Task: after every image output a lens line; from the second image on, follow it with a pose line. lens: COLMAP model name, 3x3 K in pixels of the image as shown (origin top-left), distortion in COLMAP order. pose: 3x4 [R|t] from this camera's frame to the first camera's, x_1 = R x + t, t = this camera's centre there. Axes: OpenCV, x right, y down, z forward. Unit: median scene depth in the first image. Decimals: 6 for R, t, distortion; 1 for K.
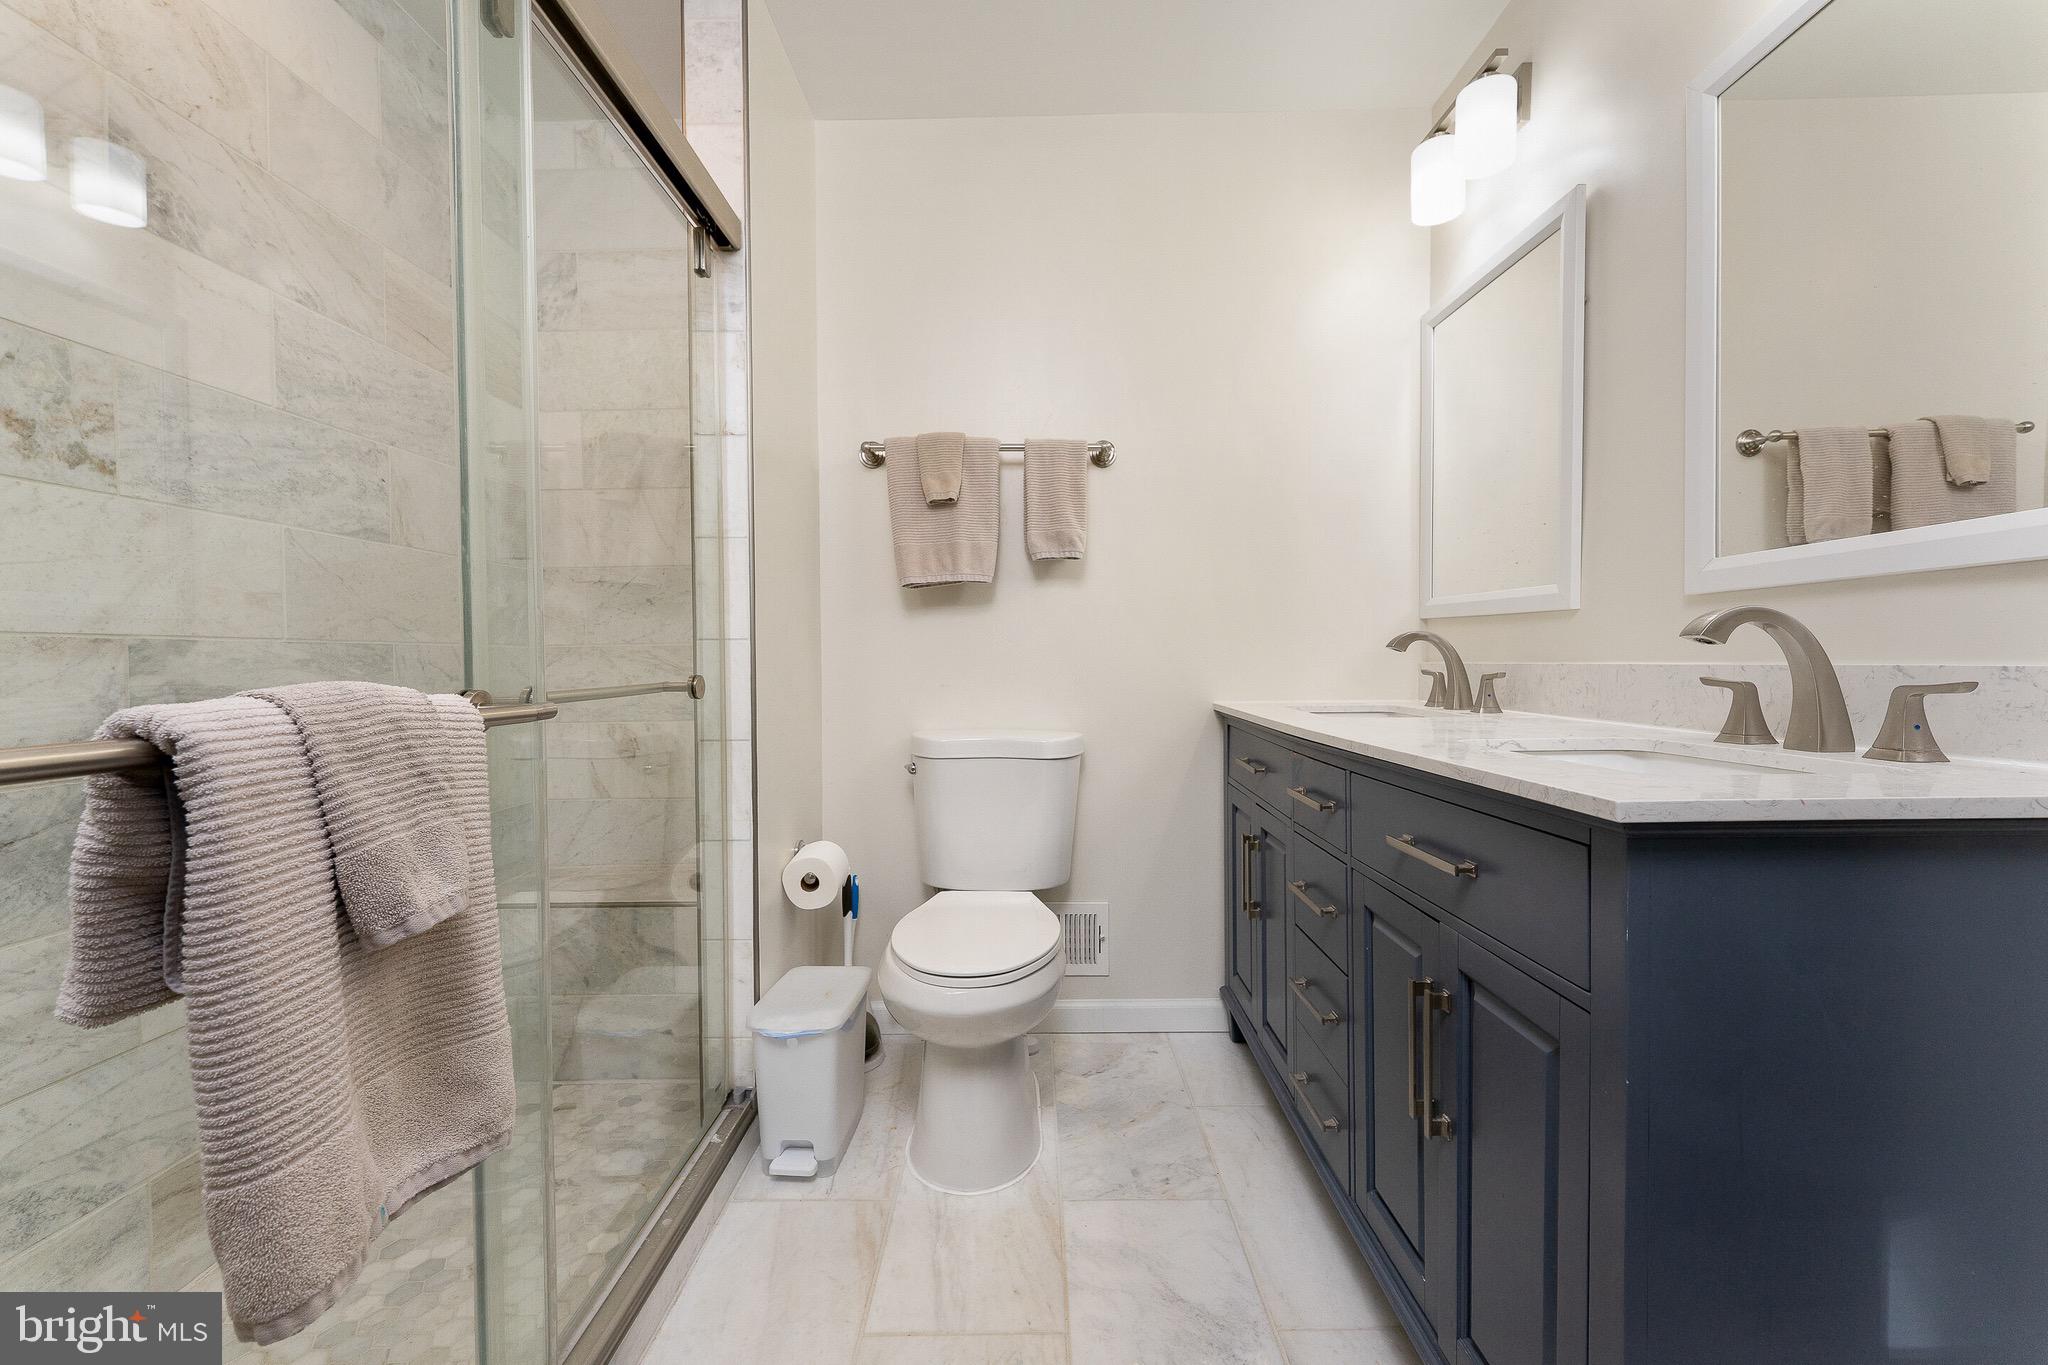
lens RADIAL K [[832.7, 0, 1022.0], [0, 832.7, 679.8], [0, 0, 1]] dist [0.002084, 0.000244]
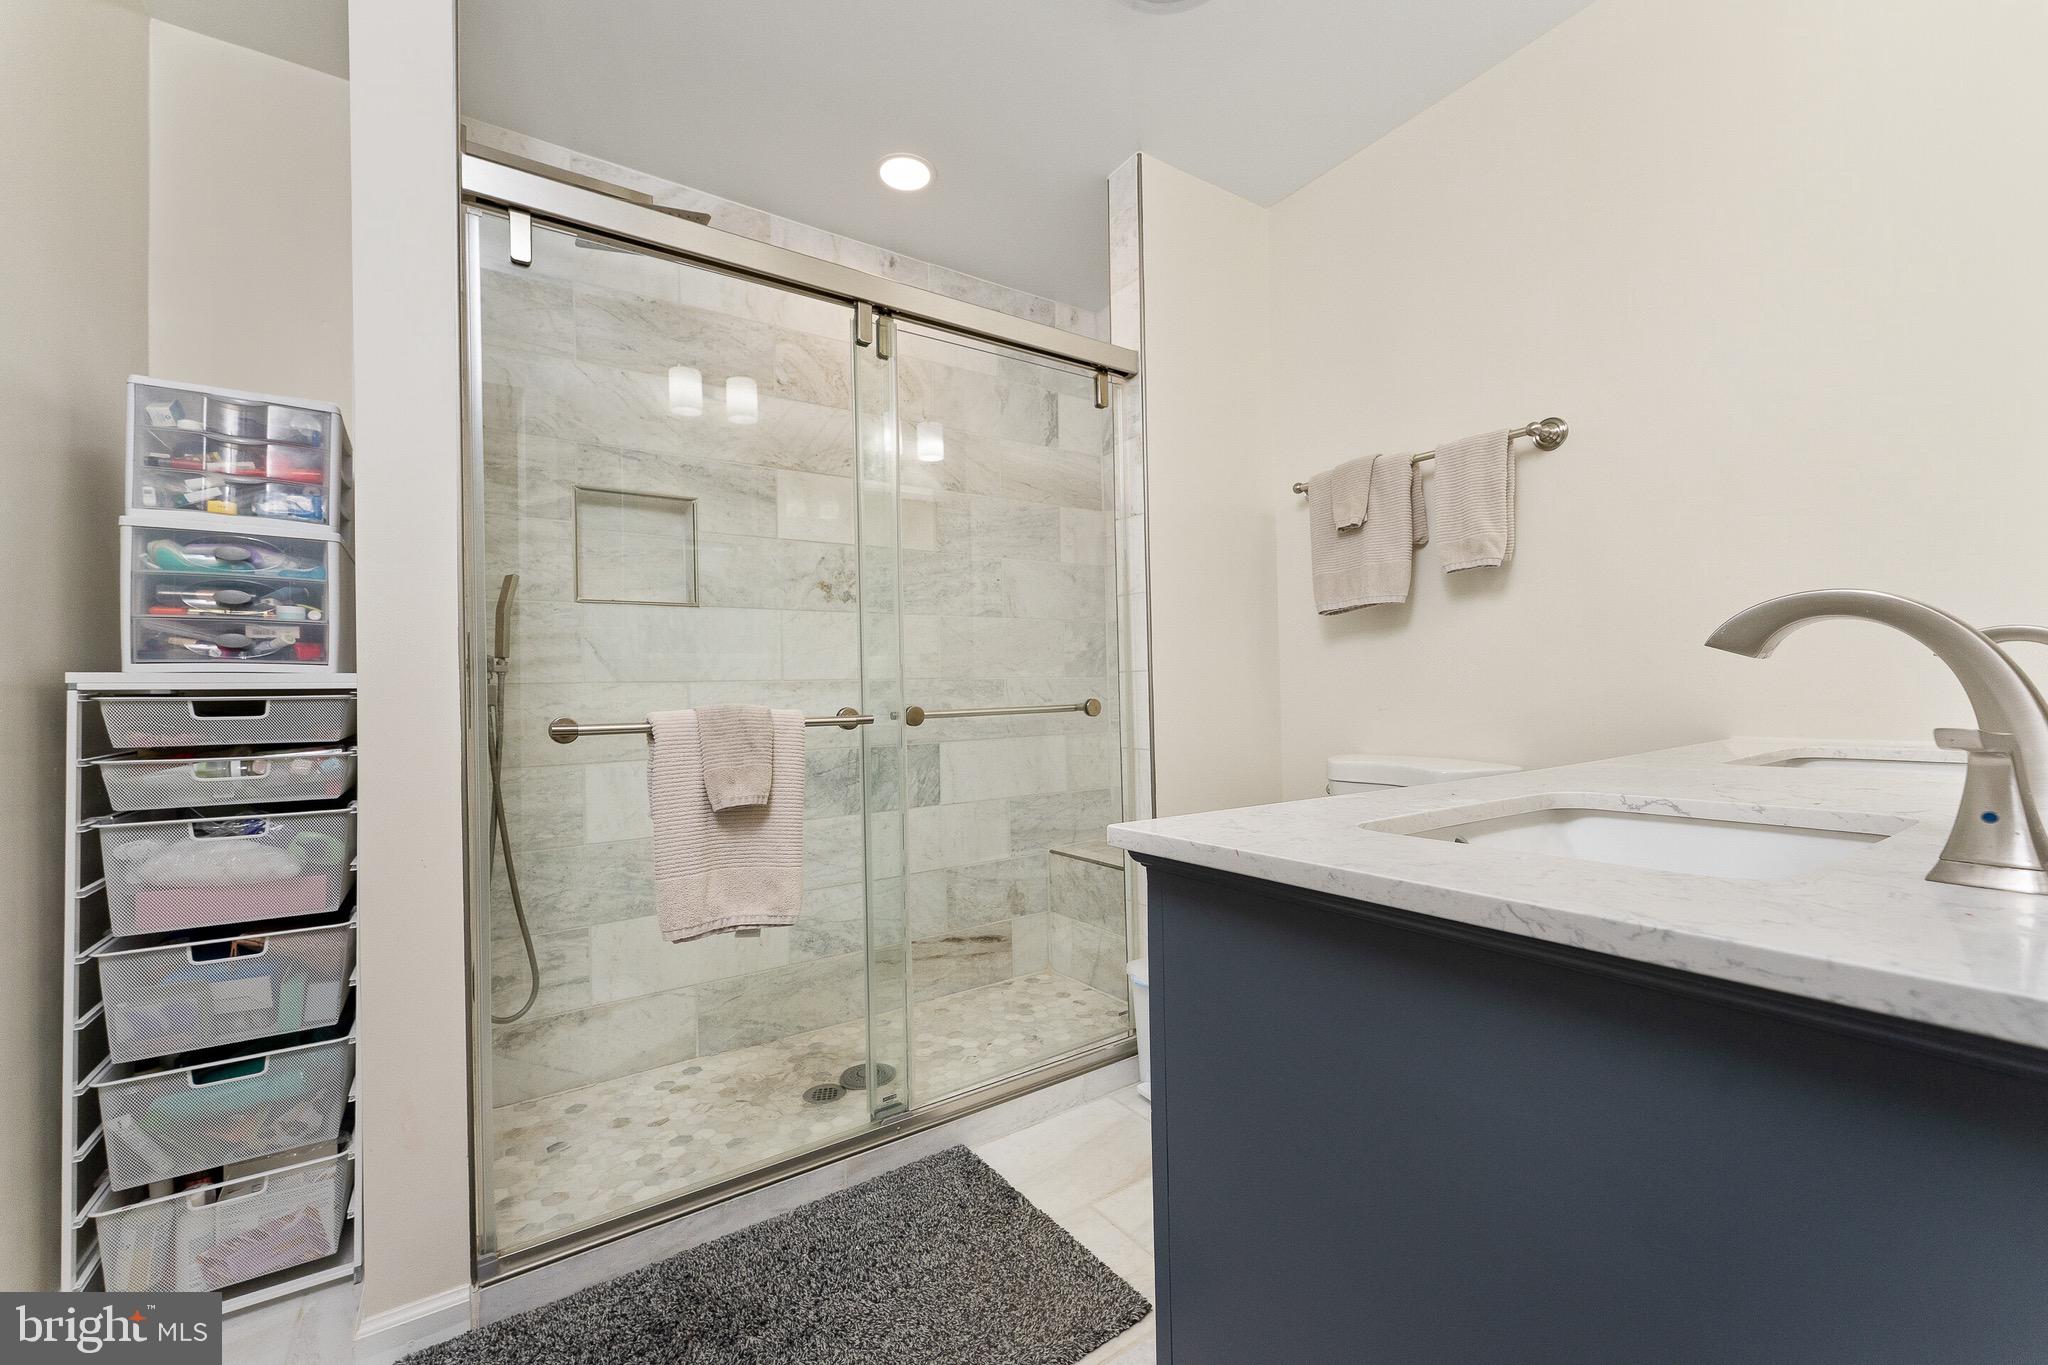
lens RADIAL K [[832.7, 0, 1020.0], [0, 832.7, 680.8], [0, 0, 1]] dist [0.002084, 0.000244]
pose [[0.553928, -0.014245, -0.832443, 0.642734], [-0.004975, 0.999779, -0.020419, -0.006938], [0.832550, 0.015452, 0.553734, 0.131335]]
